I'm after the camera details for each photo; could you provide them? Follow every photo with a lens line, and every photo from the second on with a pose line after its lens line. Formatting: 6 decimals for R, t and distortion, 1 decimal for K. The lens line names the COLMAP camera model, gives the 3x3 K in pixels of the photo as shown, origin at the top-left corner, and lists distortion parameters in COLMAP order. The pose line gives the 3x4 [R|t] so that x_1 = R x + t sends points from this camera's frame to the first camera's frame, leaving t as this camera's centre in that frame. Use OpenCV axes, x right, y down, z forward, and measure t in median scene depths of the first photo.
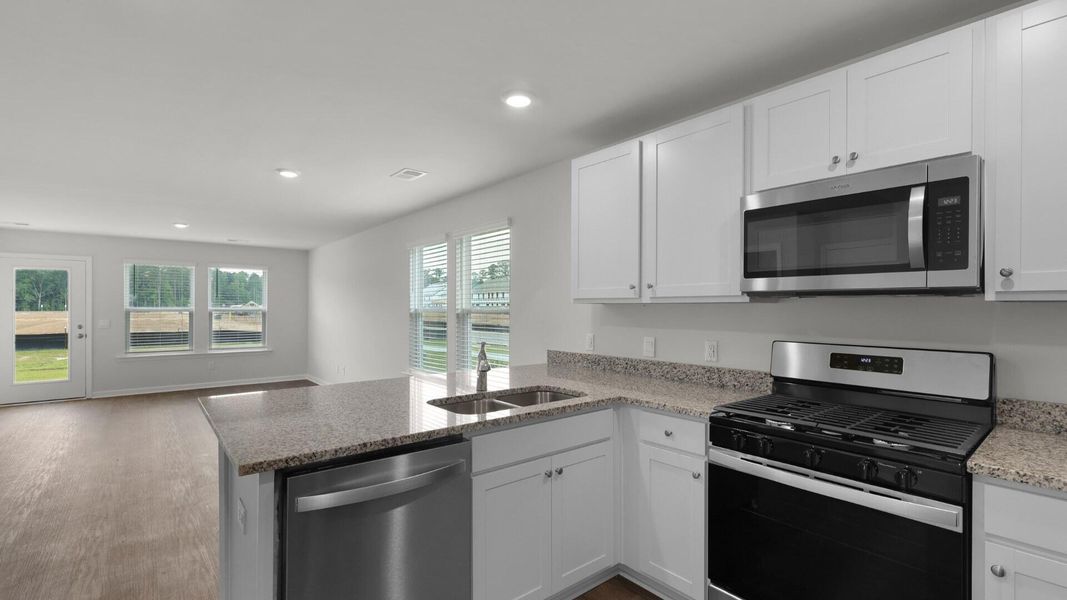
lens RADIAL K [[468.0, 0, 538.2], [0, 468.0, 305.9], [0, 0, 1]] dist [0.005020, 0.000295]
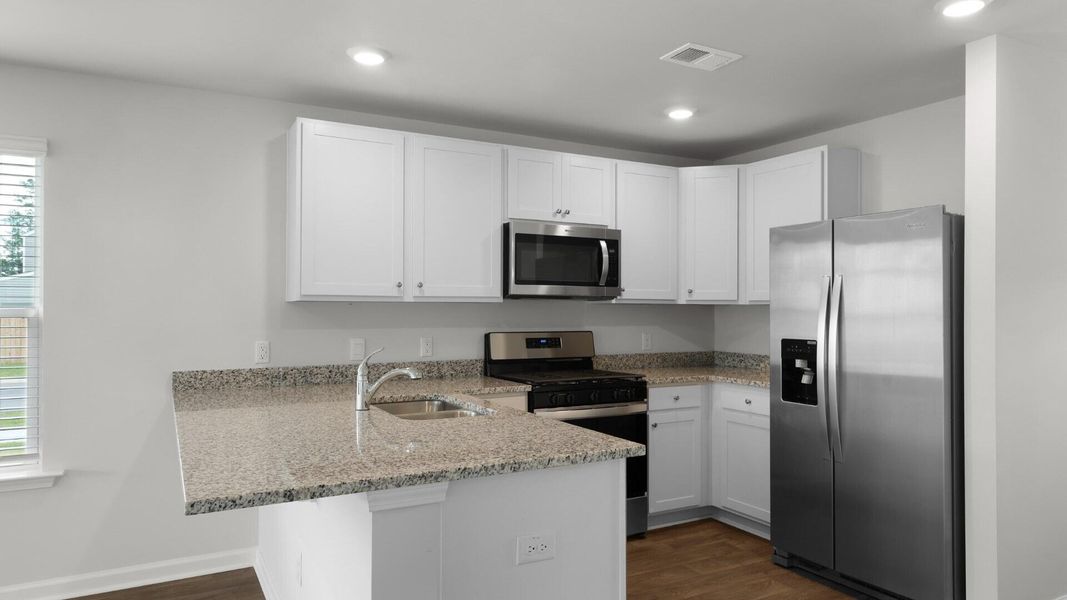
lens RADIAL K [[664.9, 0, 537.3], [0, 664.9, 299.3], [0, 0, 1]] dist [0.010134, -0.000813]
pose [[0.205829, 0.012362, 0.978510, -1.411738], [-0.004150, 0.999922, -0.011760, 0.005292], [-0.978579, -0.001640, 0.205864, 0.573579]]
